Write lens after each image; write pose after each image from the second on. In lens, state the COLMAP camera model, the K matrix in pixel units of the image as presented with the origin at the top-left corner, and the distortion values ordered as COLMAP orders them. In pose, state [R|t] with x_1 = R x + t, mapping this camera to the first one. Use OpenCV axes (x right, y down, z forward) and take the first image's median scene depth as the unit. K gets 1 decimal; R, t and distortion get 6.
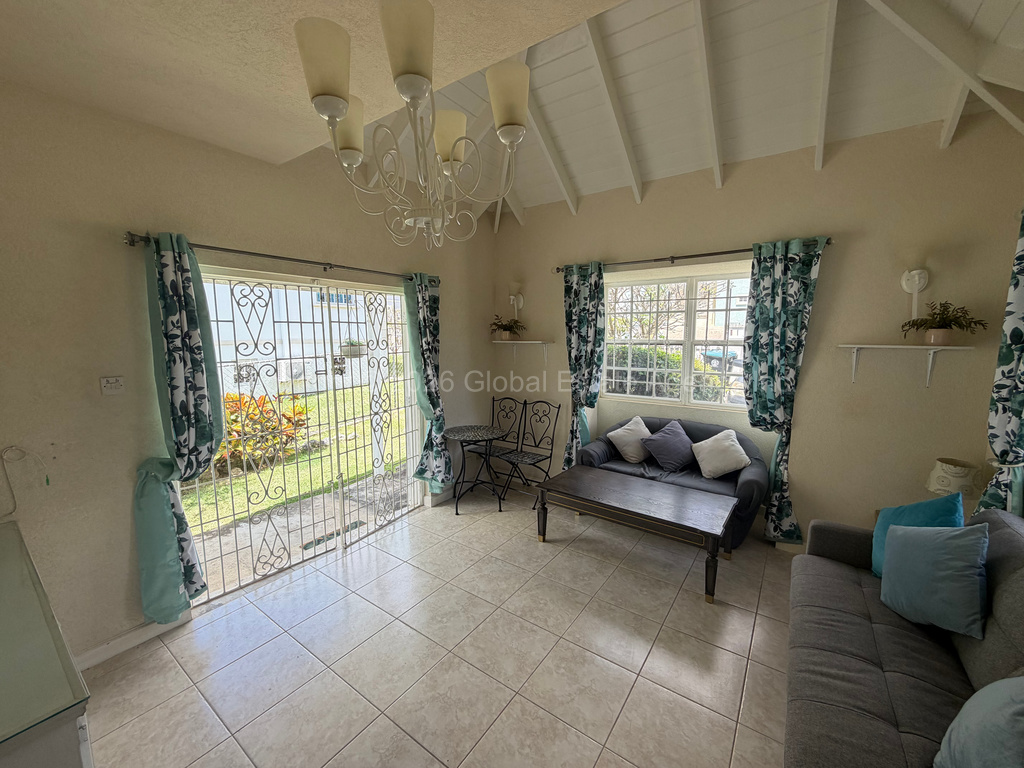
lens RADIAL K [[406.8, 0, 508.8], [0, 406.8, 382.4], [0, 0, 1]] dist [-0.000896, -0.000131]
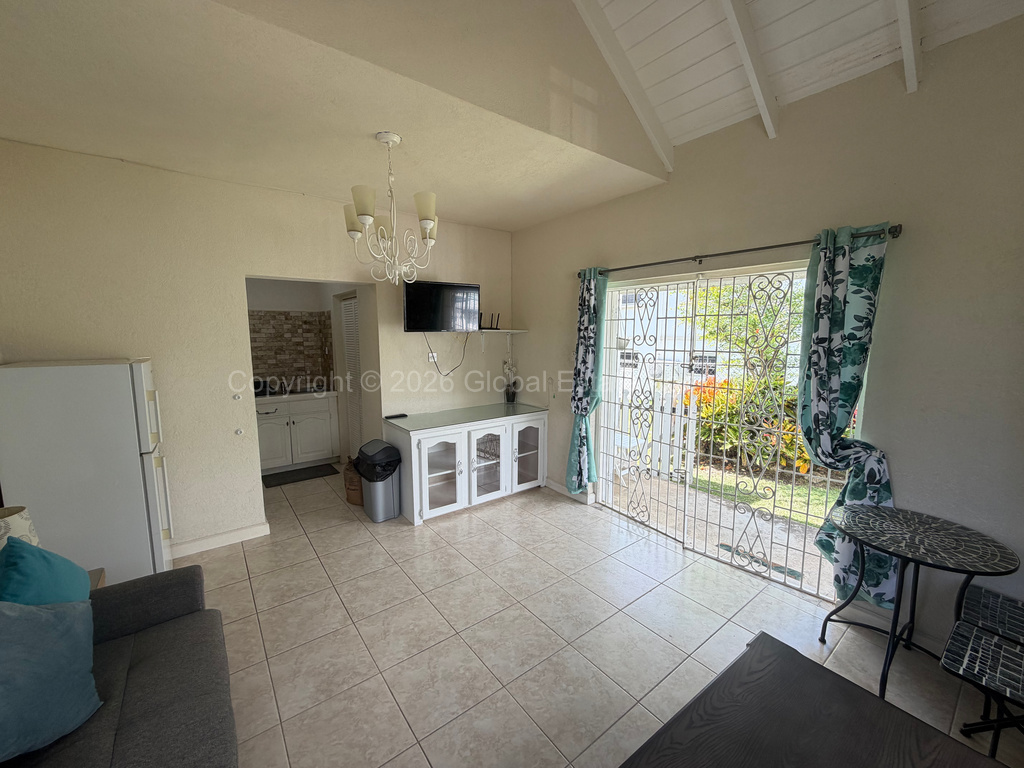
lens RADIAL K [[409.5, 0, 512.0], [0, 409.5, 384.0], [0, 0, 1]] dist [0.002632, 0.000214]
pose [[-0.286769, 0.125151, -0.949790, 0.565931], [-0.113495, 0.980010, 0.163400, -0.086776], [0.951253, 0.154654, -0.266832, 0.758005]]
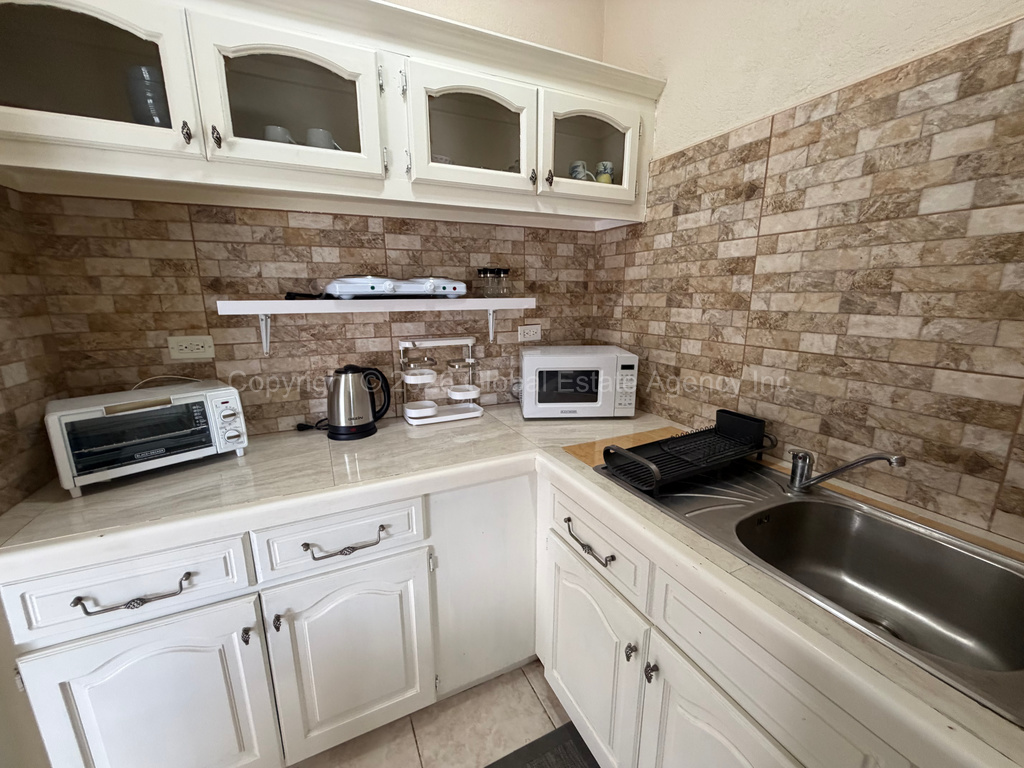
lens RADIAL K [[409.5, 0, 512.0], [0, 409.5, 384.0], [0, 0, 1]] dist [0.002632, 0.000214]
pose [[-0.876730, -0.096758, 0.471150, -0.550063], [0.063360, 0.947787, 0.312545, 0.089804], [-0.476791, 0.303870, -0.824823, -0.089913]]
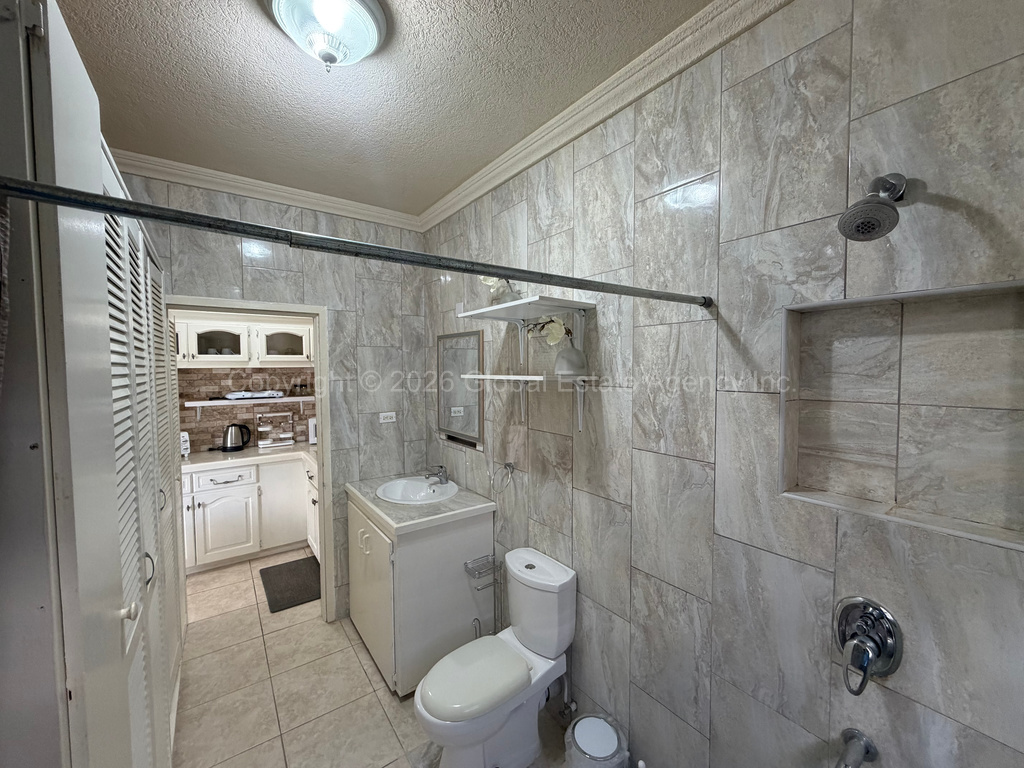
lens RADIAL K [[409.5, 0, 512.0], [0, 409.5, 384.0], [0, 0, 1]] dist [0.002632, 0.000214]
pose [[-0.948118, -0.004155, 0.317893, -1.260827], [0.047364, 0.986909, 0.154163, -0.047297], [-0.314372, 0.161222, -0.935509, 0.413388]]
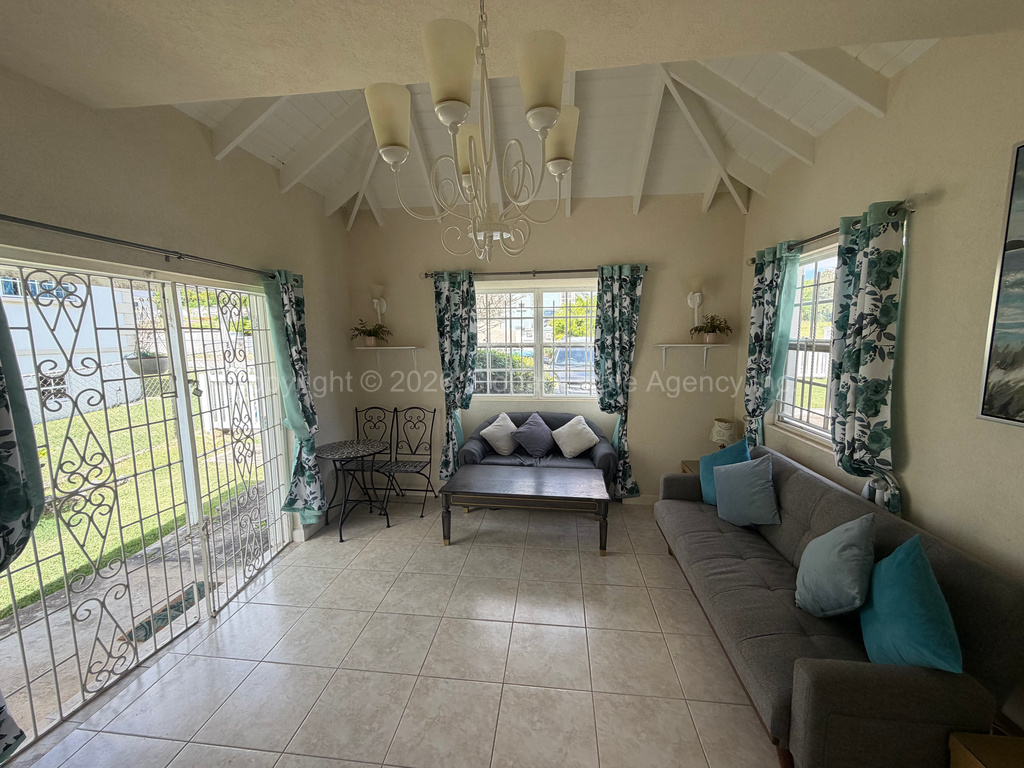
lens RADIAL K [[406.8, 0, 508.8], [0, 406.8, 382.4], [0, 0, 1]] dist [-0.000896, -0.000131]
pose [[0.877179, -0.064522, 0.475809, -0.232553], [0.067633, 0.997654, 0.010601, -0.011511], [-0.475377, 0.022882, 0.879485, 0.030697]]
